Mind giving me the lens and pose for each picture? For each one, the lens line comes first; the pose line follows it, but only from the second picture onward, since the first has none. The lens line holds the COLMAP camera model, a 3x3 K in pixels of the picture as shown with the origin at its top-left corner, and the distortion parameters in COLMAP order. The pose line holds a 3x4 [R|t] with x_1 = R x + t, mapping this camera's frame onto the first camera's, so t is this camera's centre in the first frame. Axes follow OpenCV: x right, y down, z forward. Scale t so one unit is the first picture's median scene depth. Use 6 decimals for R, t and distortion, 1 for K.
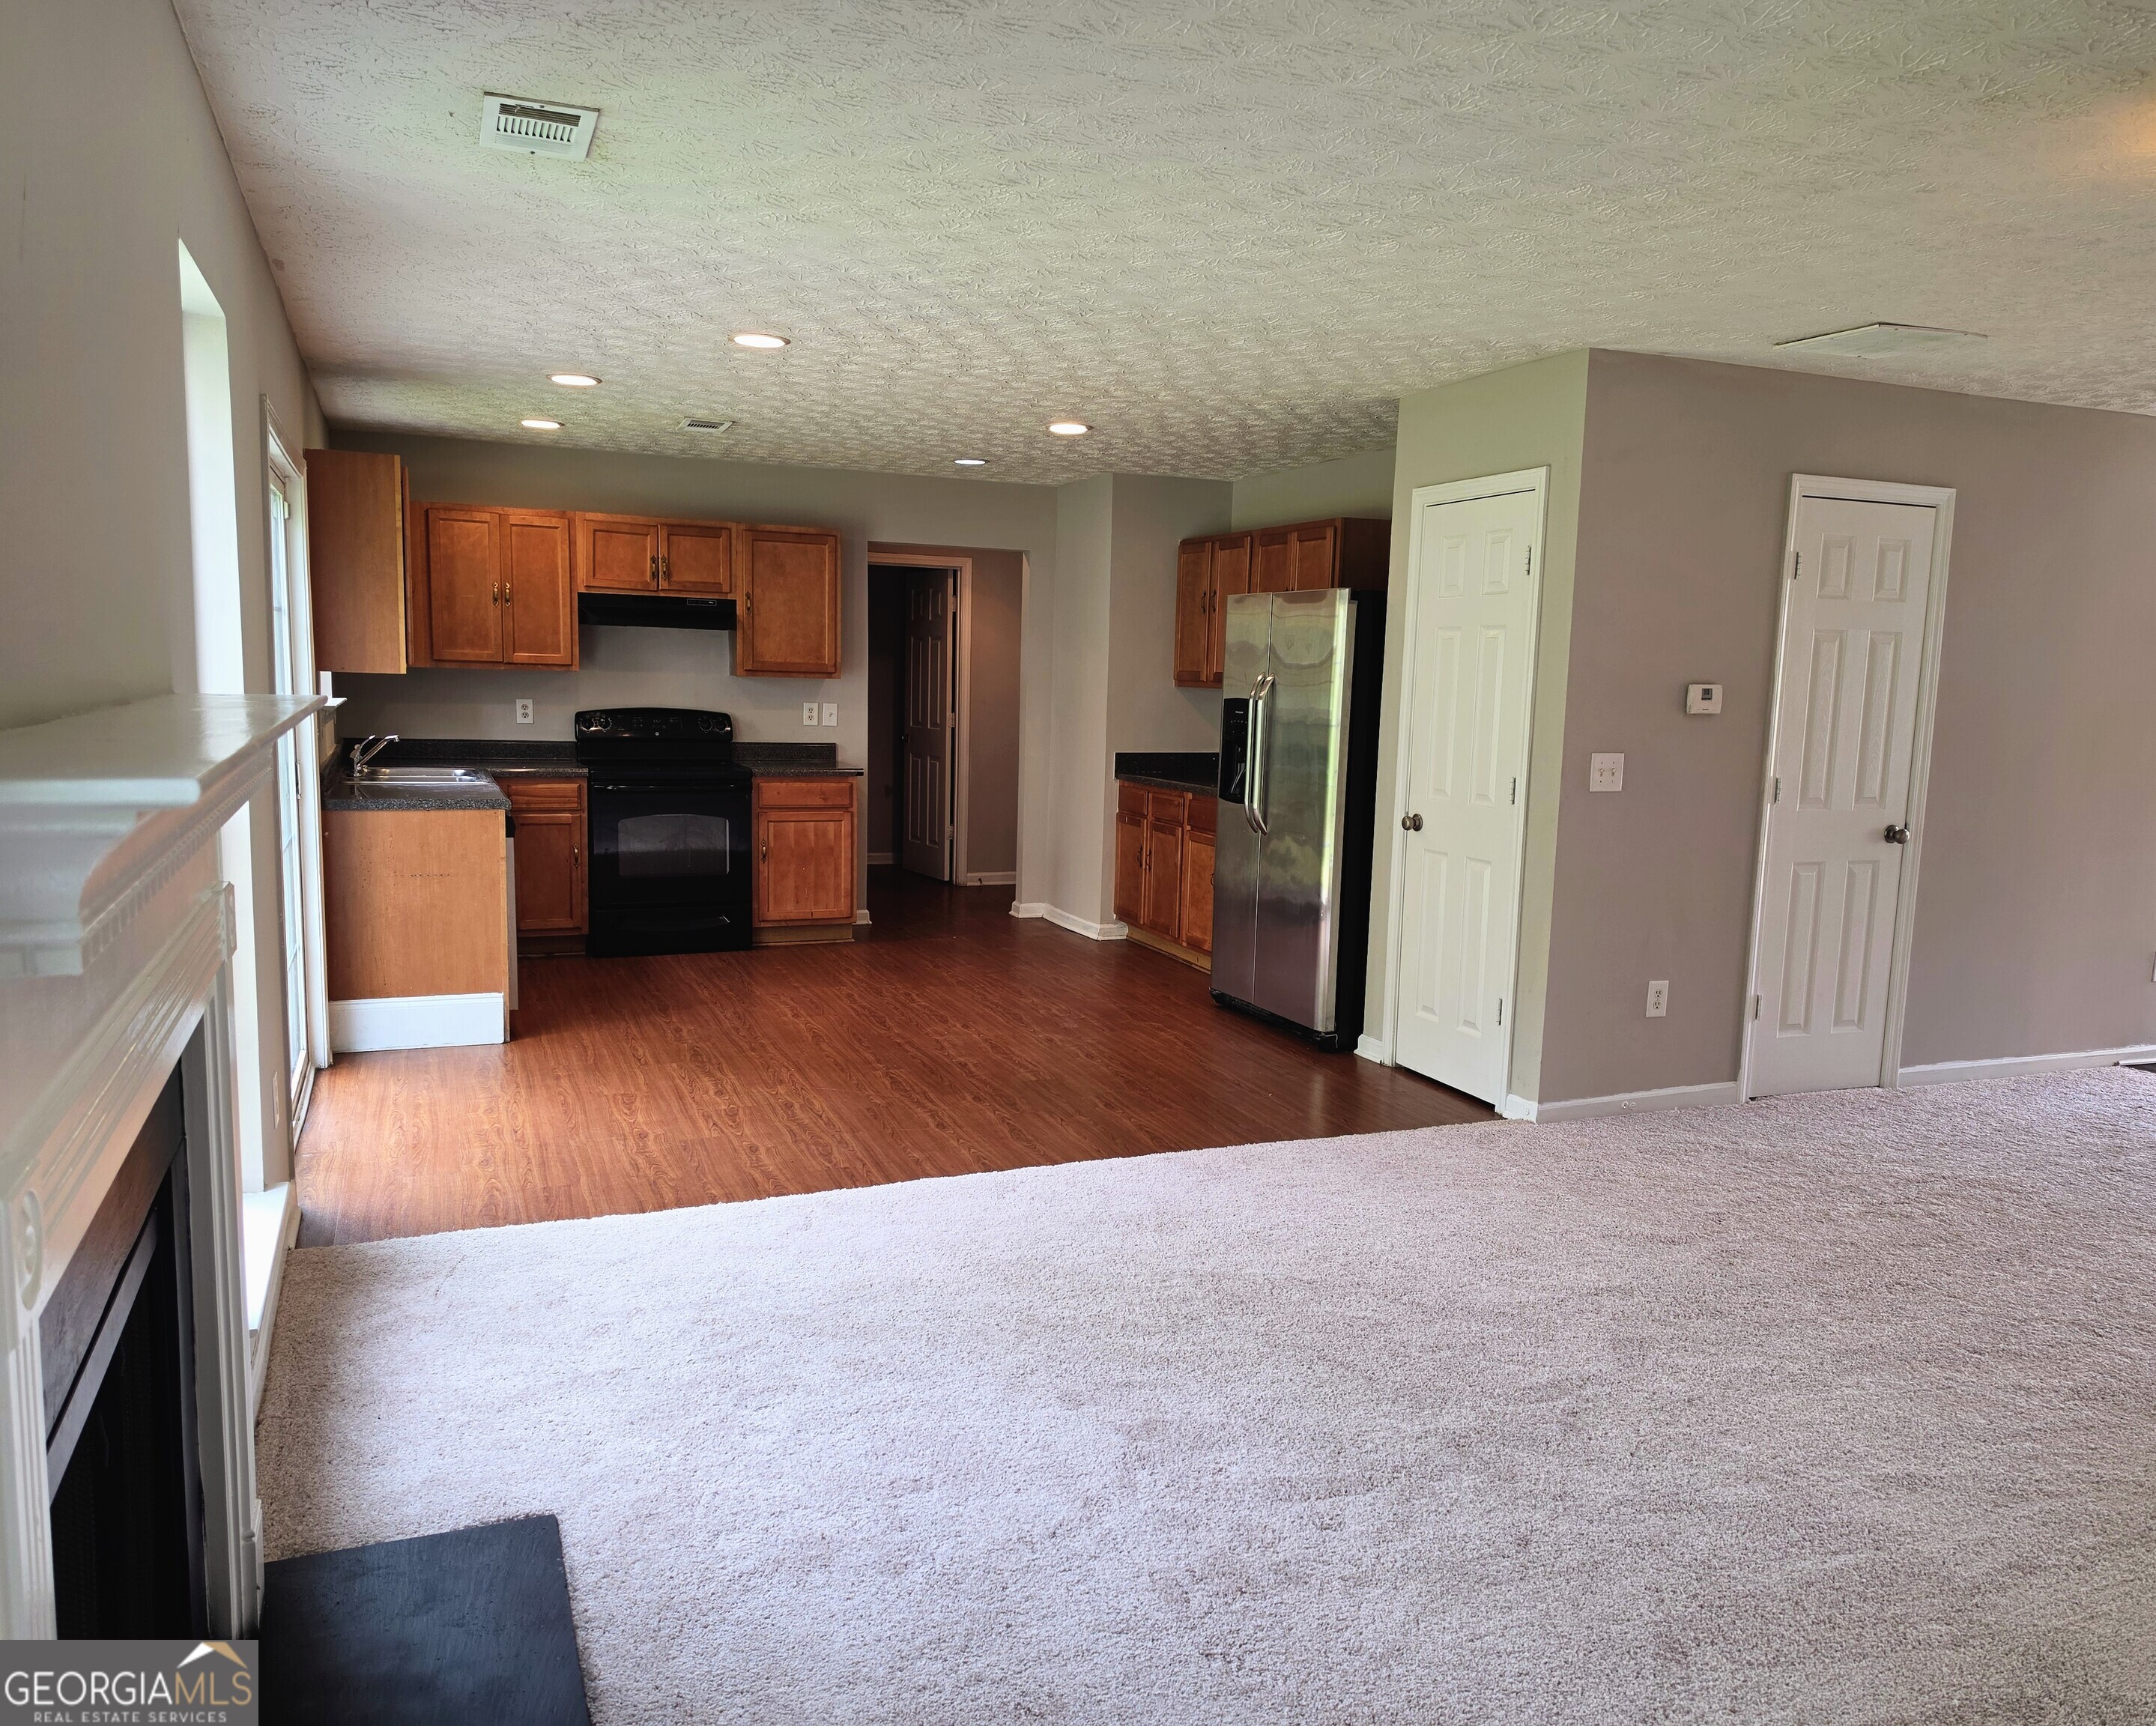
lens RADIAL K [[1577.6, 0, 1087.6], [0, 1577.6, 889.9], [0, 0, 1]] dist [0.043282, -0.001527]
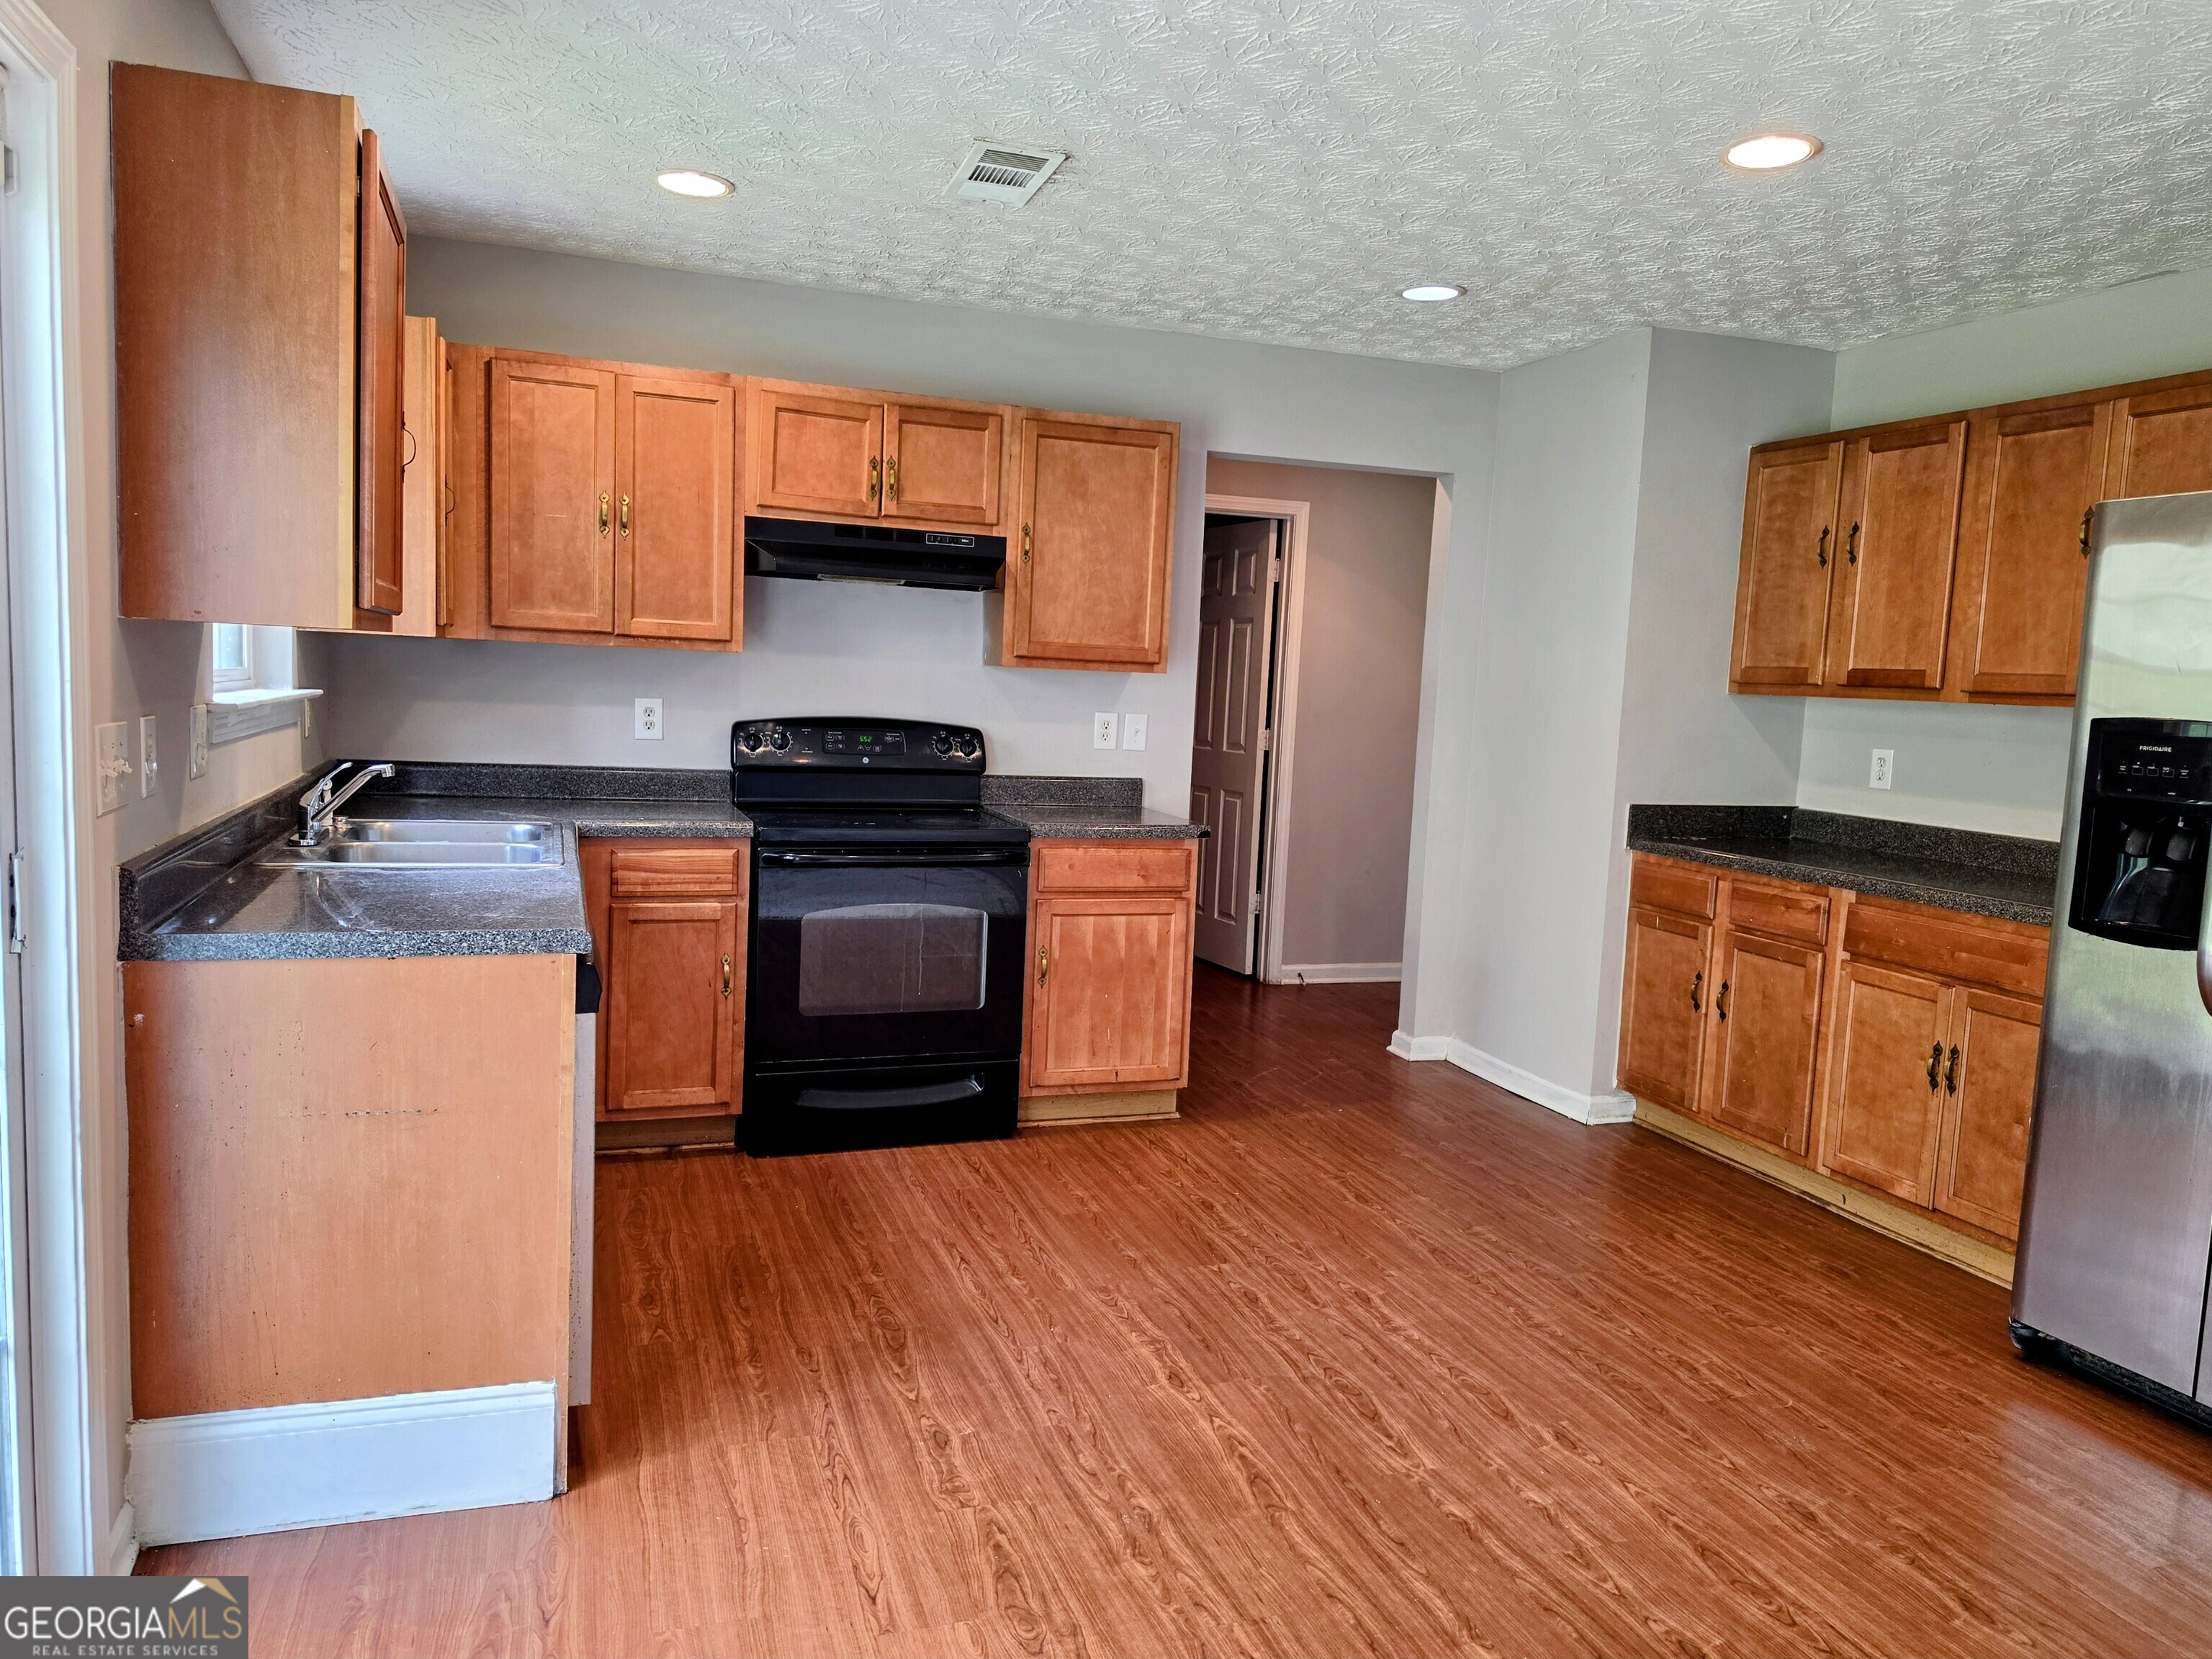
lens RADIAL K [[1551.8, 0, 1106.0], [0, 1551.8, 829.5], [0, 0, 1]] dist [0.098488, -0.110287]
pose [[0.997671, 0.023219, -0.064140, -0.146853], [-0.025972, 0.998762, -0.042433, -0.051229], [0.063076, 0.044000, 0.997038, 0.433197]]
